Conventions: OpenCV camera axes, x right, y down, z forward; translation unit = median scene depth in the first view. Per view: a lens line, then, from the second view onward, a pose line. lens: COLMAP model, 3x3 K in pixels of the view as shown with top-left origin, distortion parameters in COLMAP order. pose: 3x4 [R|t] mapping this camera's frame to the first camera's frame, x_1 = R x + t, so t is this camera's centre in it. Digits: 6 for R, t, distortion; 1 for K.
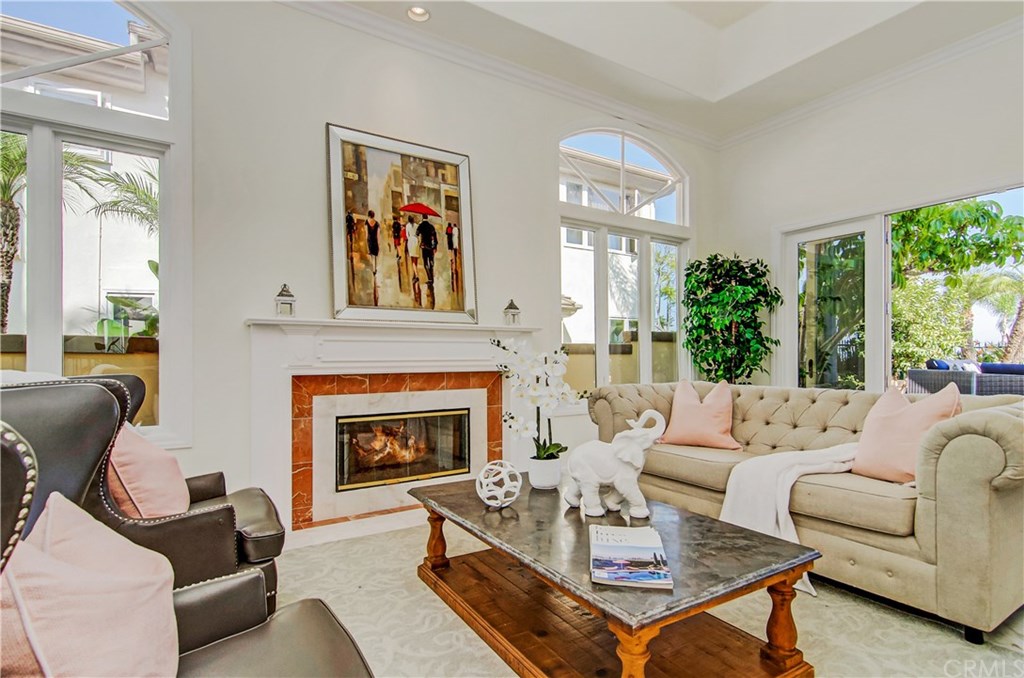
lens RADIAL K [[512.9, 0, 524.3], [0, 512.9, 361.6], [0, 0, 1]] dist [0.002254, -0.003605]
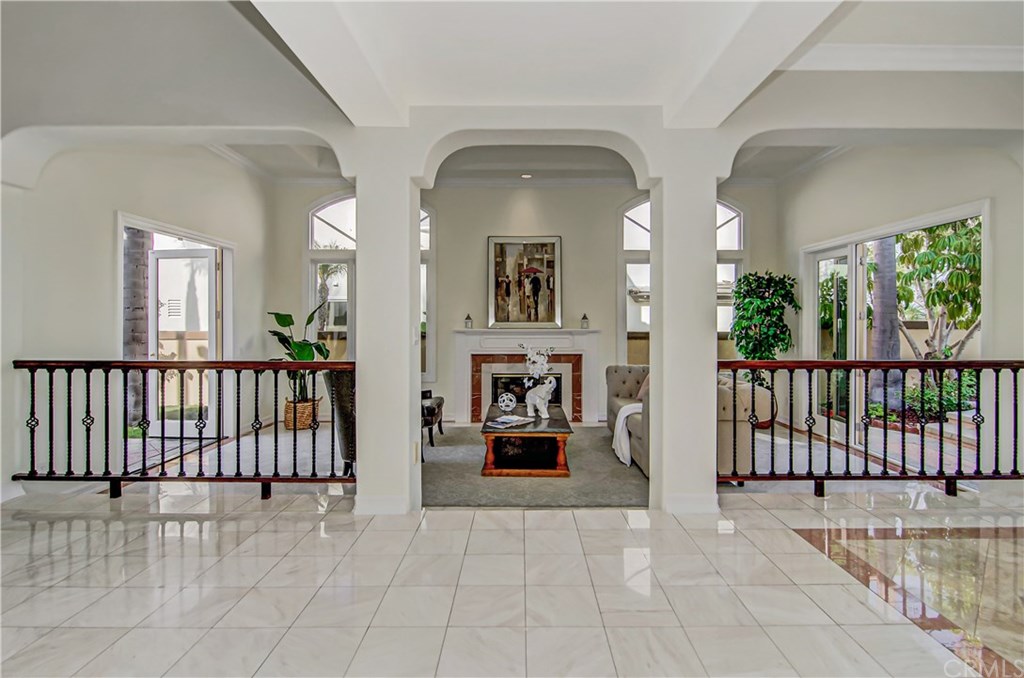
lens RADIAL K [[512.9, 0, 502.8], [0, 512.9, 329.2], [0, 0, 1]] dist [0.002254, -0.003605]
pose [[0.821199, 0.008873, -0.570573, 0.835919], [-0.005727, 0.999957, 0.007308, -0.088156], [0.570613, -0.002734, 0.821214, -0.680894]]
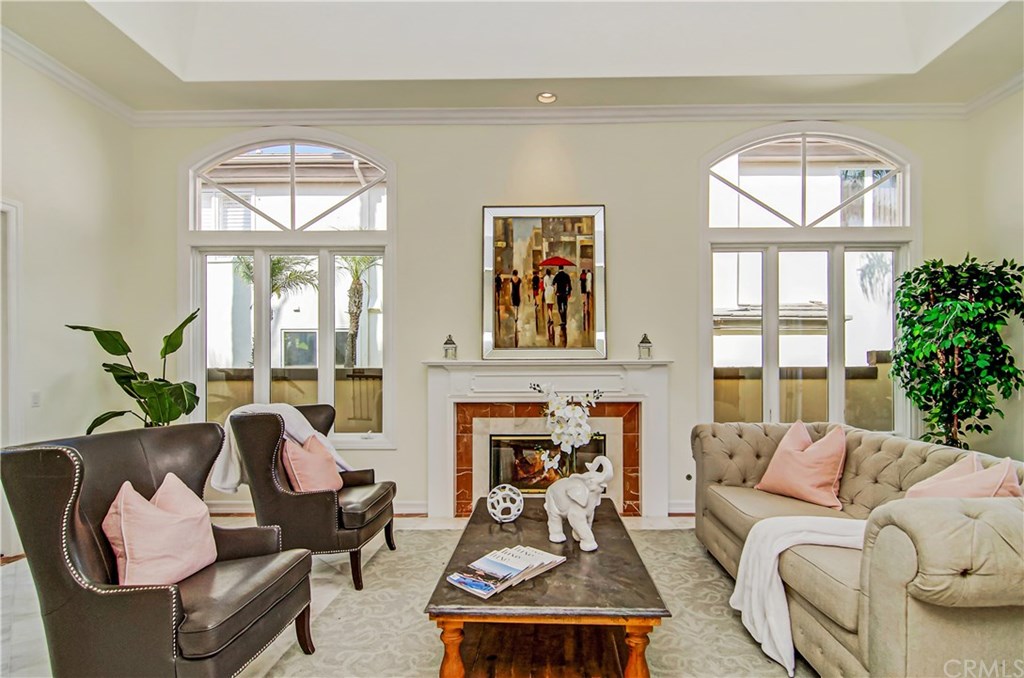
lens RADIAL K [[512.9, 0, 532.0], [0, 512.9, 376.5], [0, 0, 1]] dist [0.002254, -0.003605]
pose [[0.829034, 0.009730, -0.559114, 0.412816], [-0.003642, 0.999921, 0.012000, -0.050708], [0.559187, -0.007912, 0.829004, -0.001900]]
